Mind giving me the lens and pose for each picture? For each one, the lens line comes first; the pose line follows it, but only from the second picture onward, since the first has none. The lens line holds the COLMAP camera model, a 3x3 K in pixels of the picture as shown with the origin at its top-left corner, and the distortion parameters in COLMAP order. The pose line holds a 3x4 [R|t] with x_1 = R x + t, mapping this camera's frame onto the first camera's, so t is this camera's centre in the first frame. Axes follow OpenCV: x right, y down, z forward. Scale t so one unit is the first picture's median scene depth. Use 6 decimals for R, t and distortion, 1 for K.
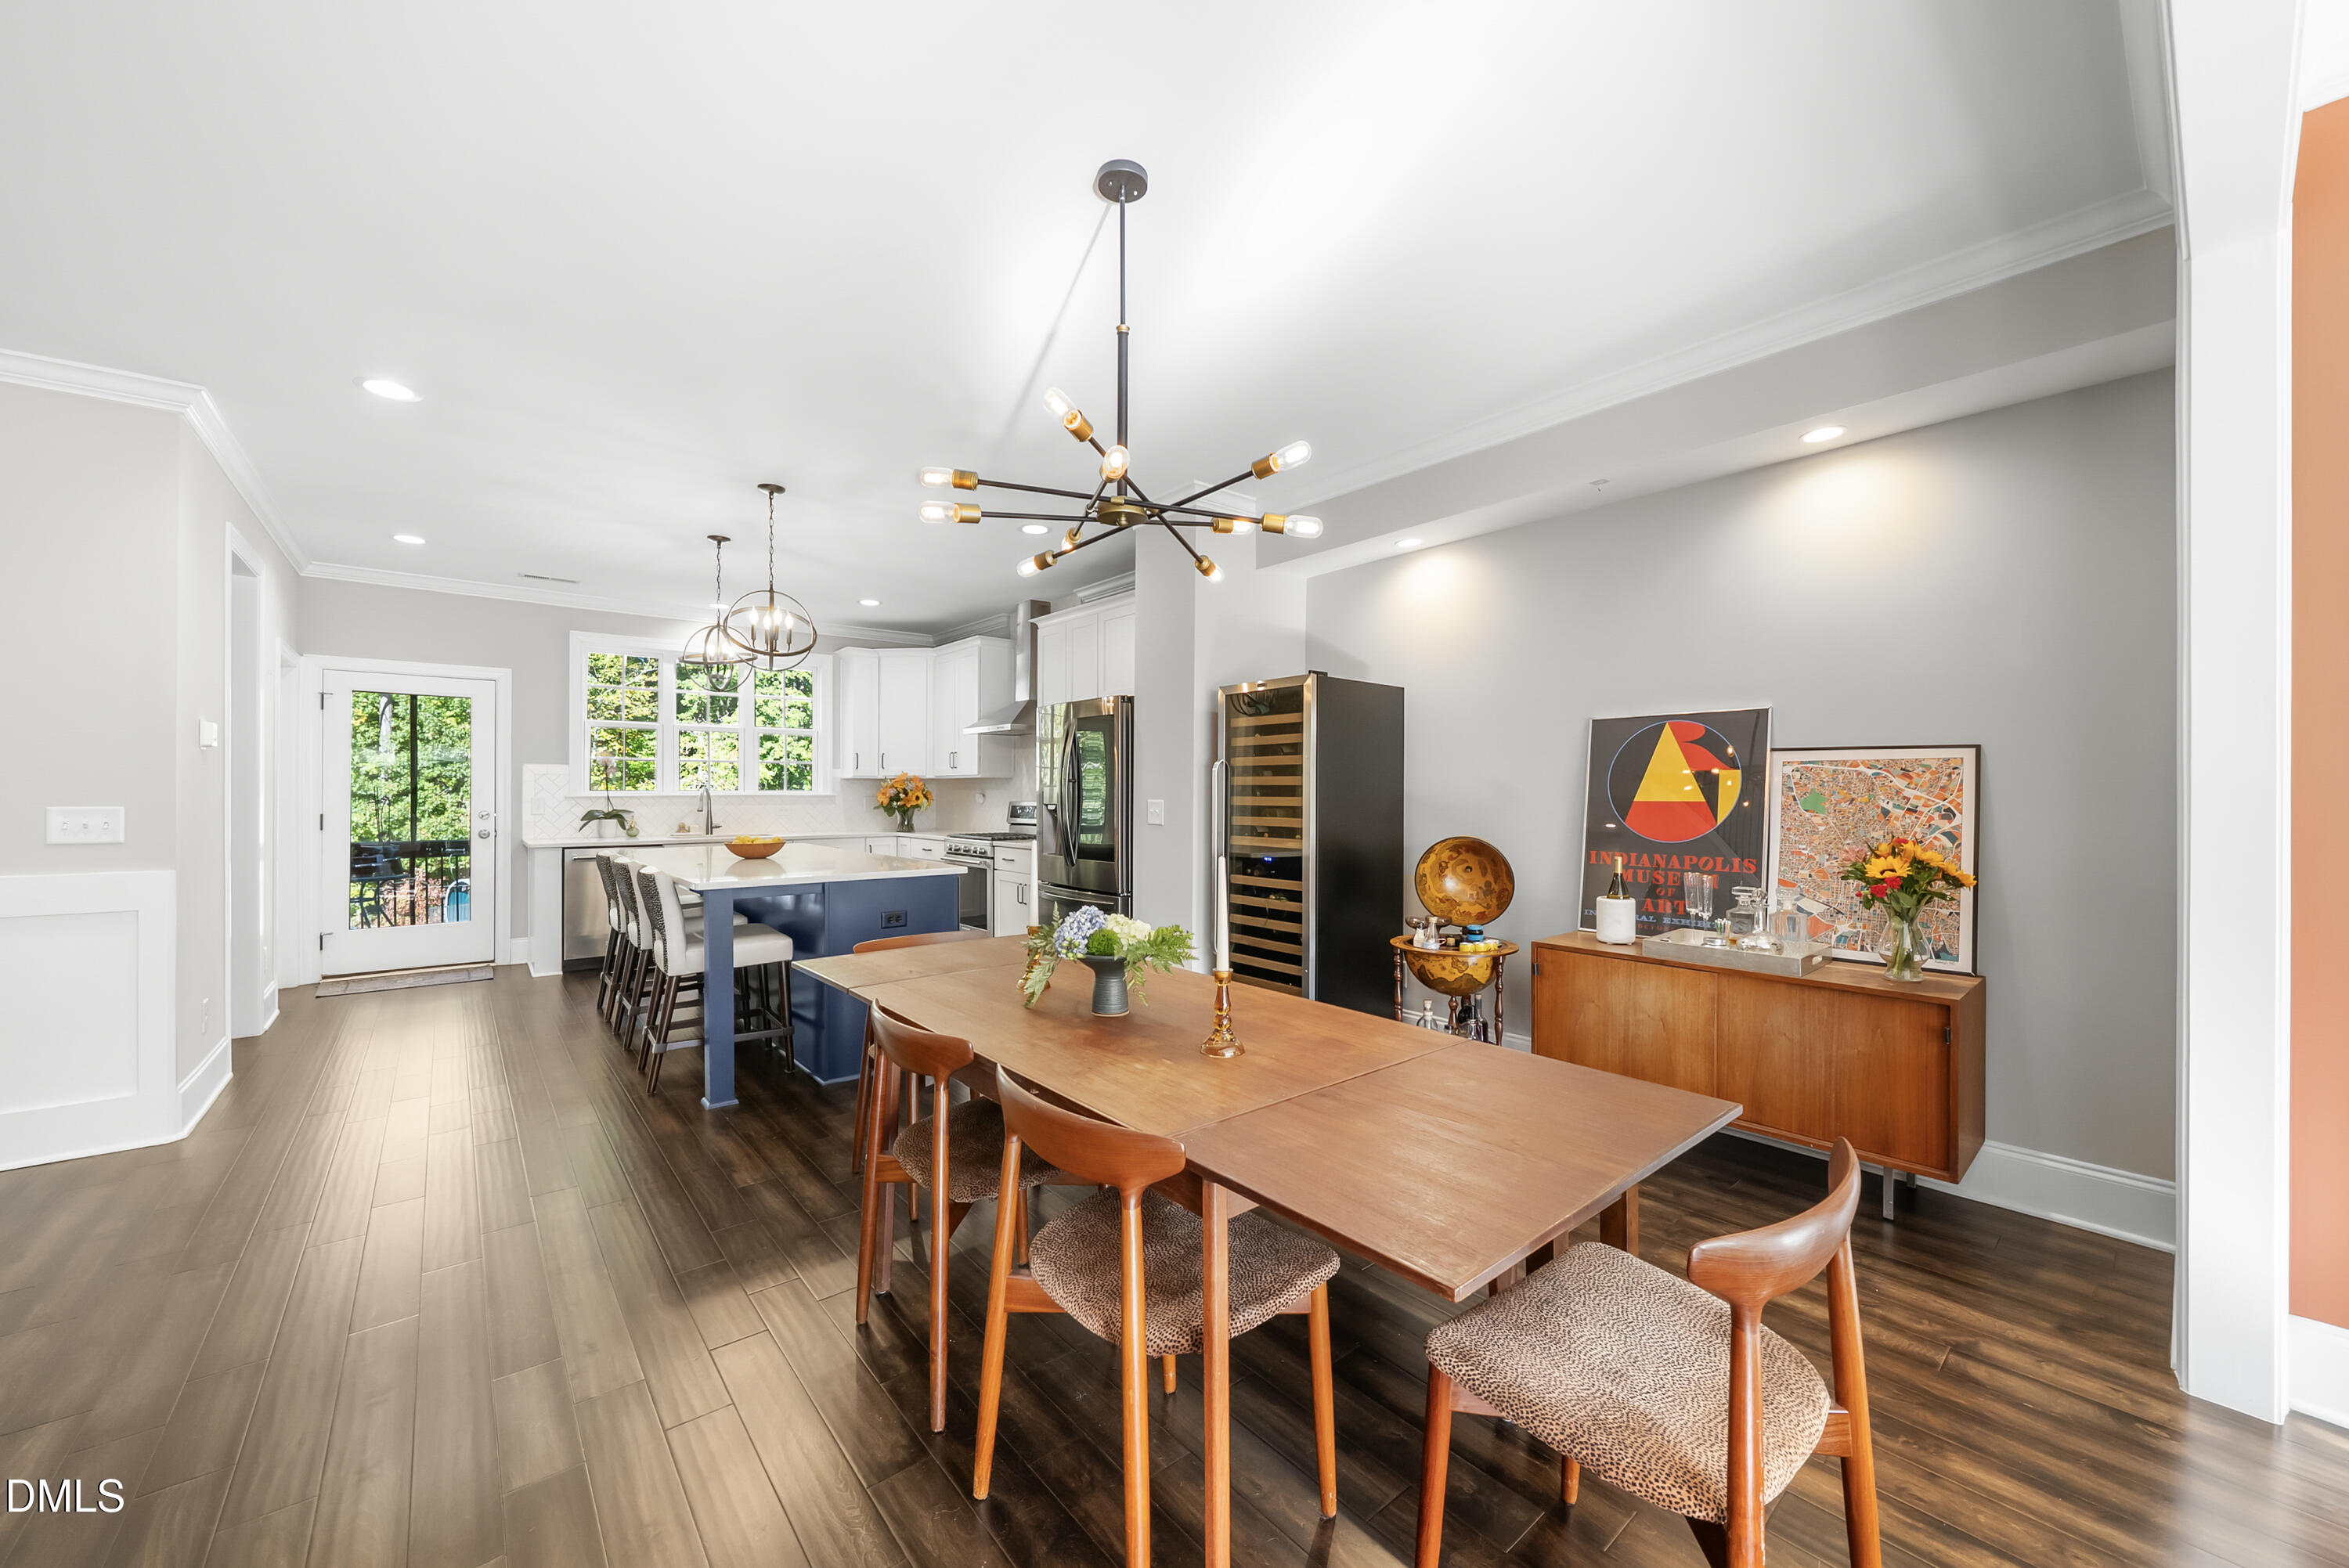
lens RADIAL K [[870.3, 0, 1181.8], [0, 870.3, 786.1], [0, 0, 1]] dist [0.000413, -0.000228]
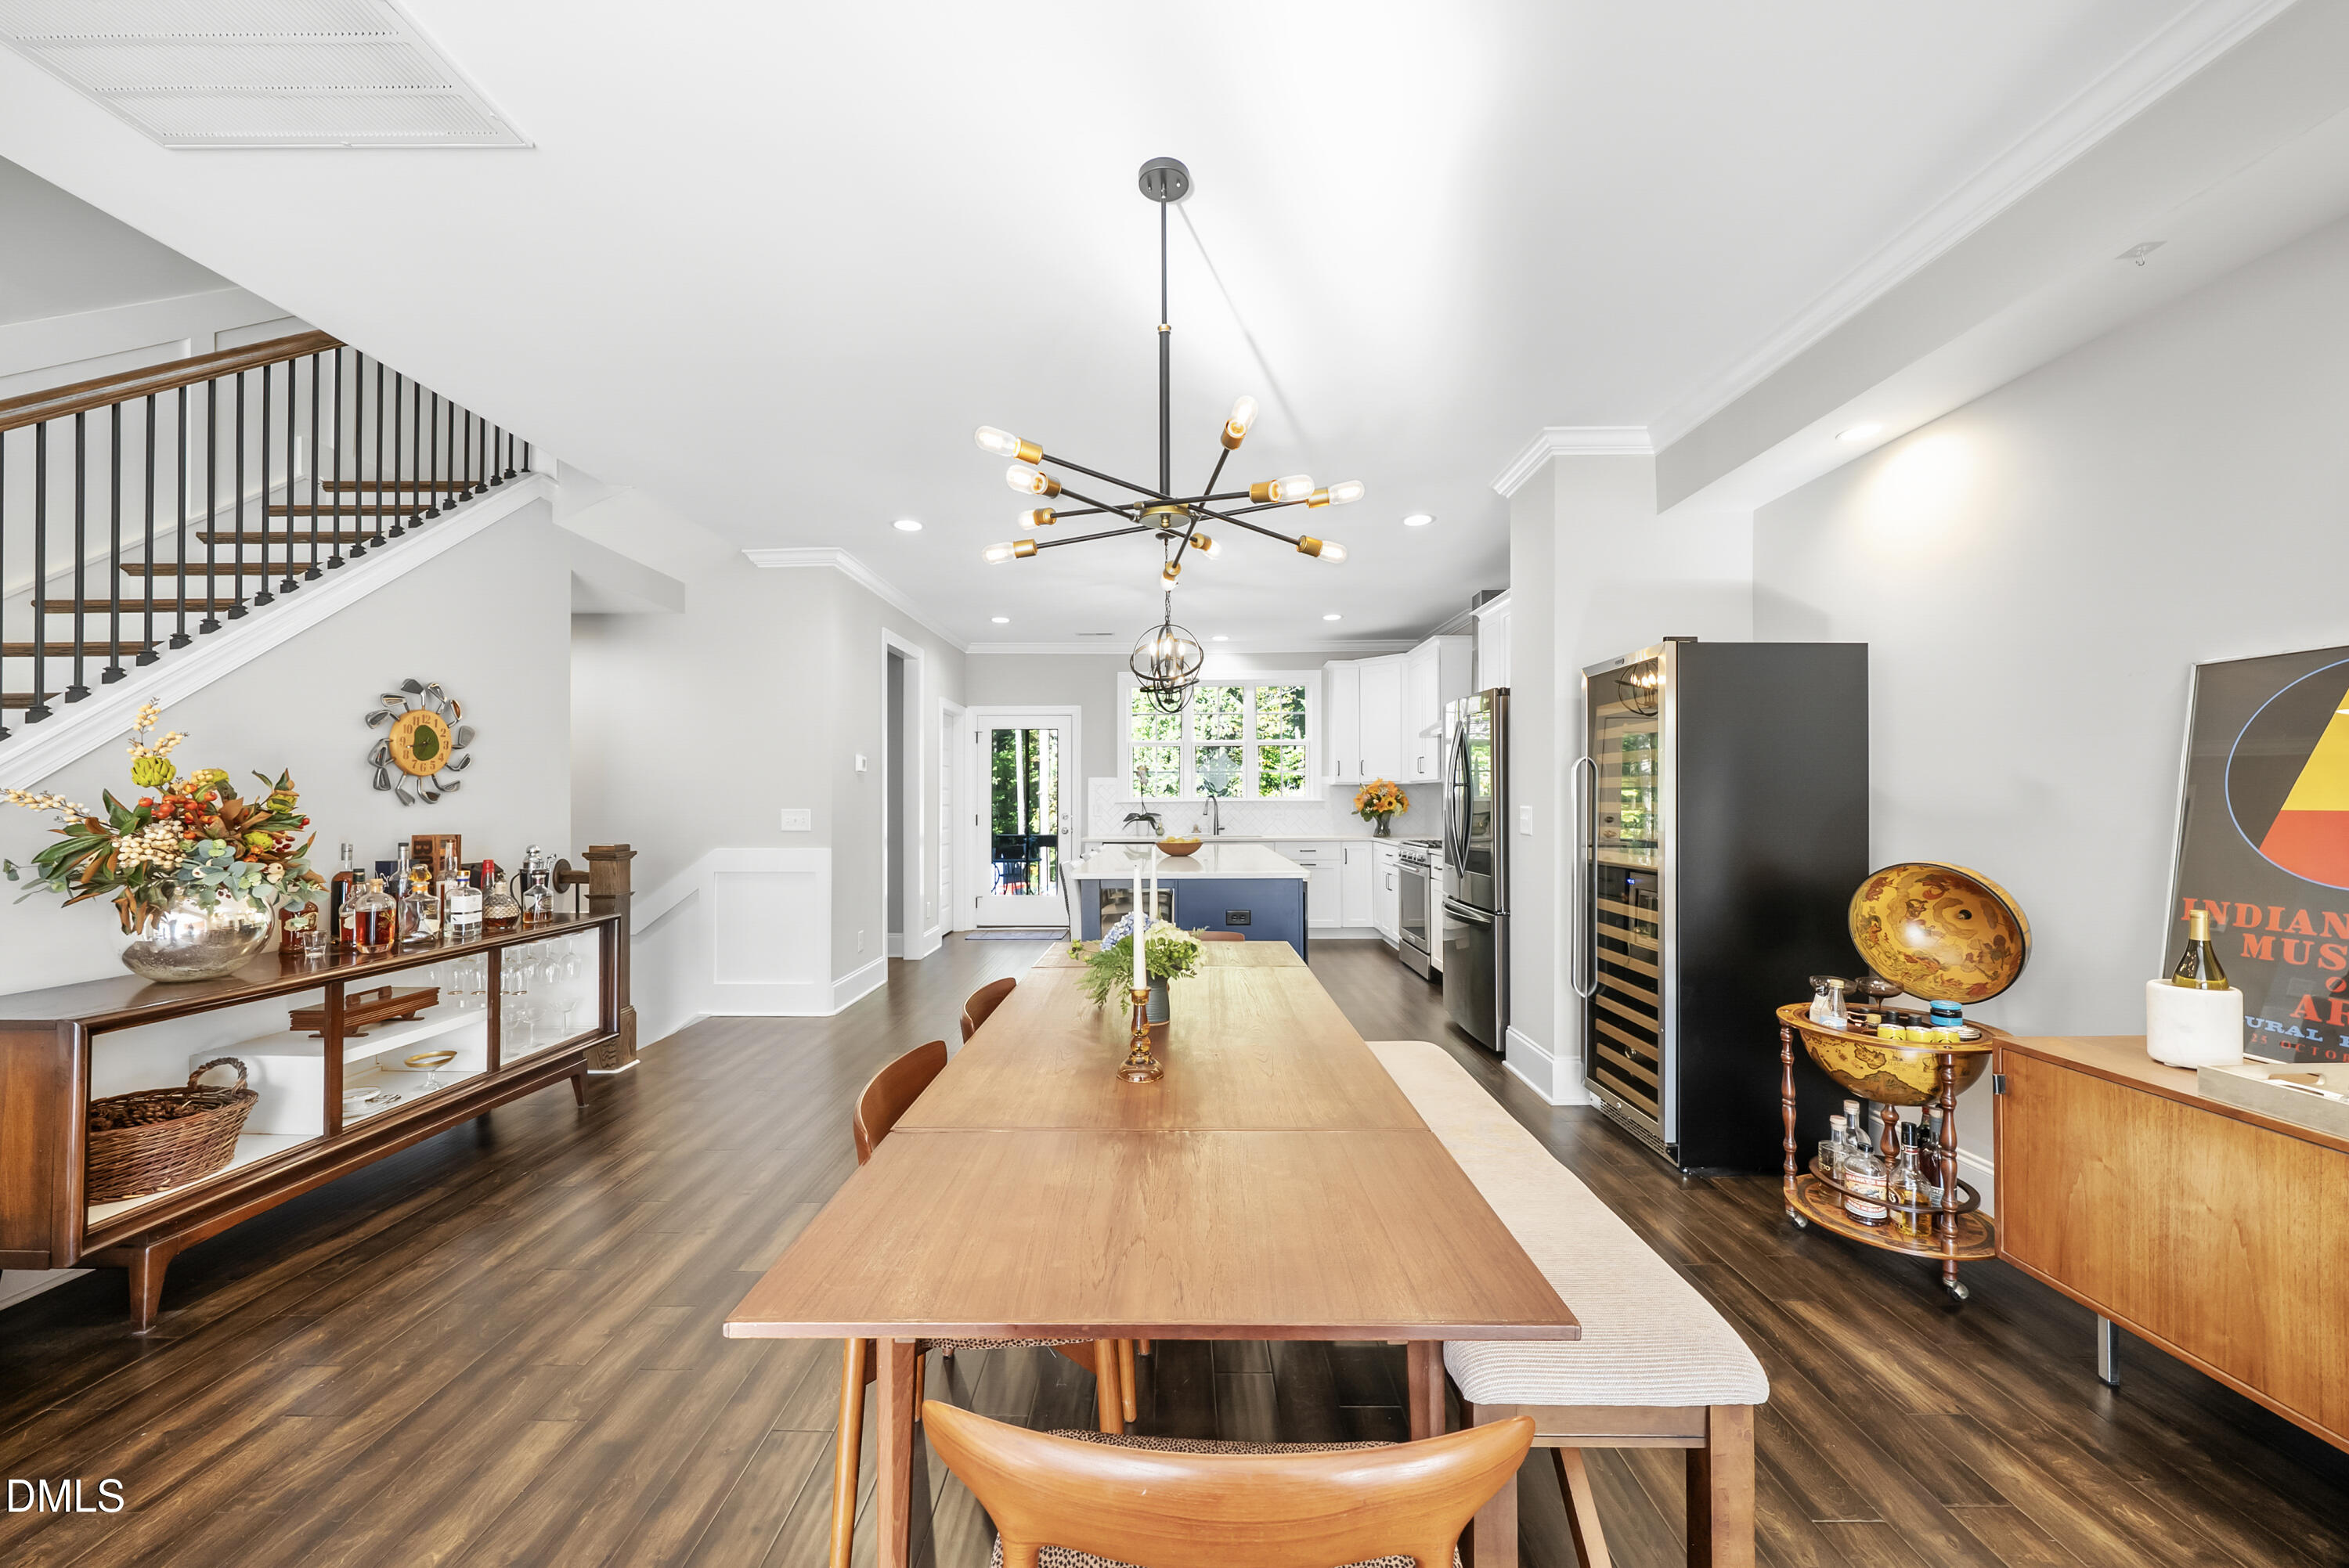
lens RADIAL K [[870.3, 0, 1181.8], [0, 870.3, 786.1], [0, 0, 1]] dist [0.000413, -0.000228]
pose [[0.767512, -0.012991, -0.640903, 0.288449], [0.009557, 0.999915, -0.008823, 0.000516], [0.640963, 0.000647, 0.767571, 0.130042]]
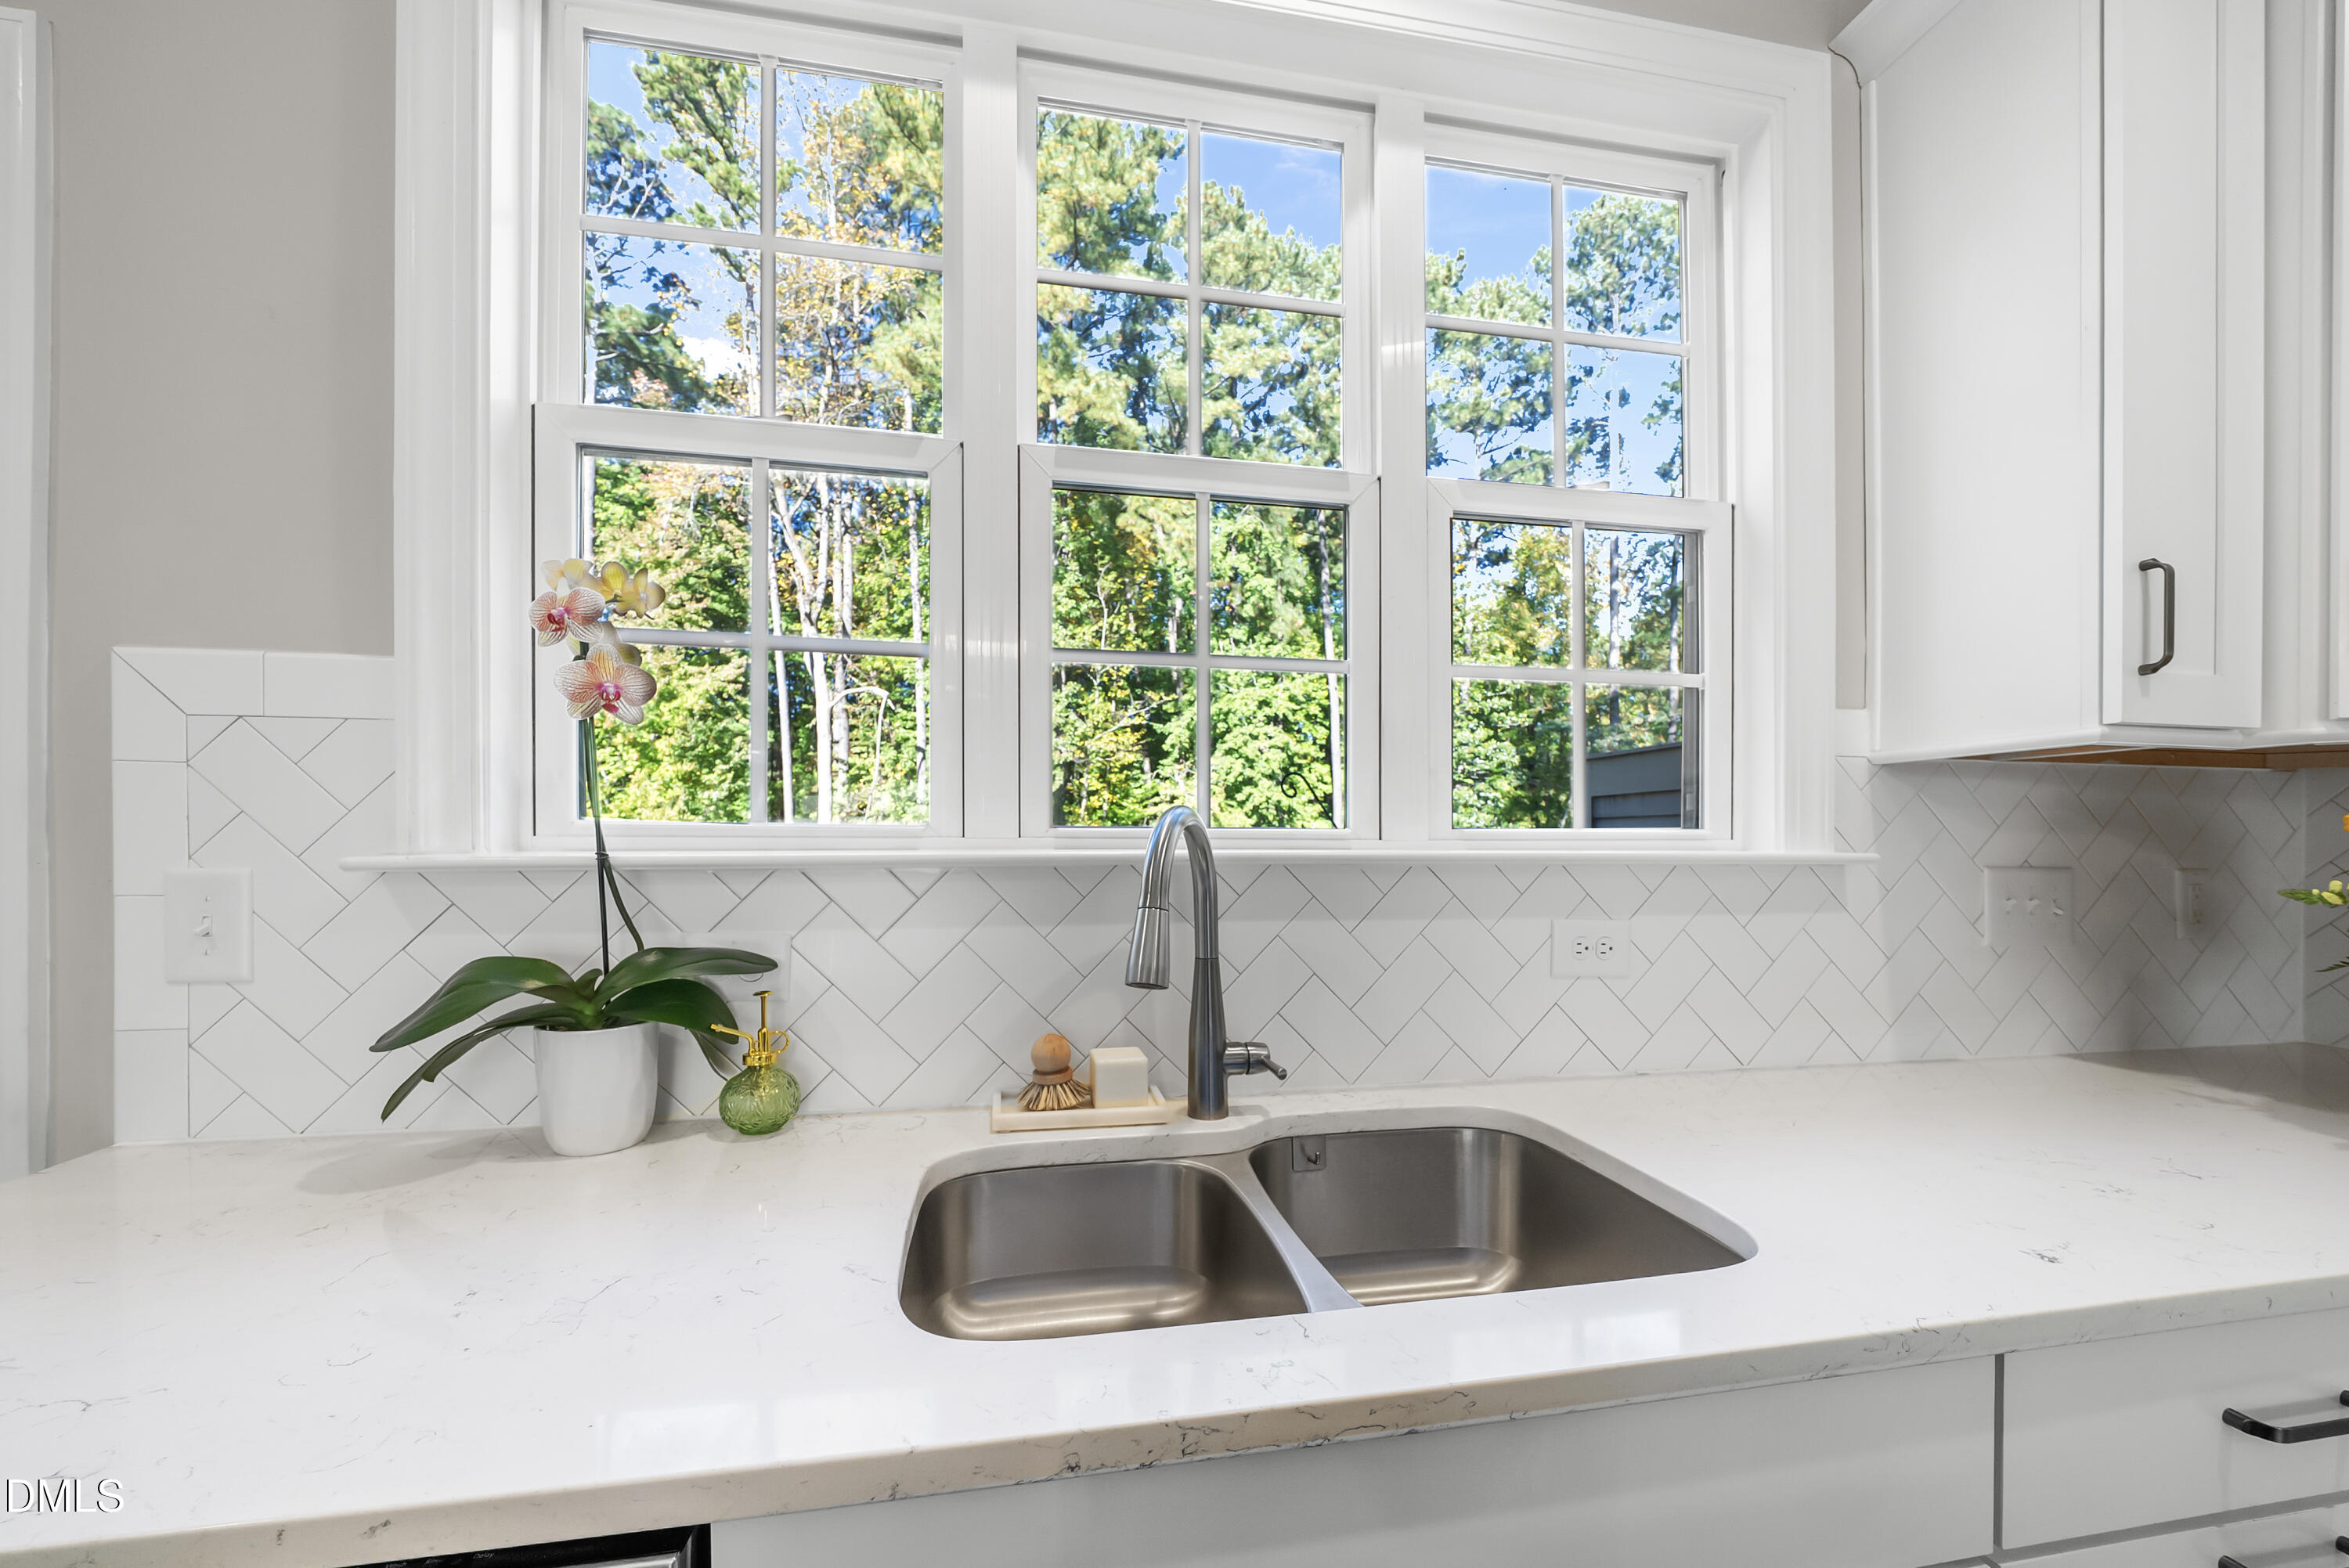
lens RADIAL K [[904.1, 0, 1175.8], [0, 904.1, 841.1], [0, 0, 1]] dist [-0.001013, -0.000324]
pose [[0.871754, 0.001404, -0.489942, -0.799477], [0.000392, 0.999994, 0.003562, 0.011956], [0.489944, -0.003297, 0.871748, 1.461240]]
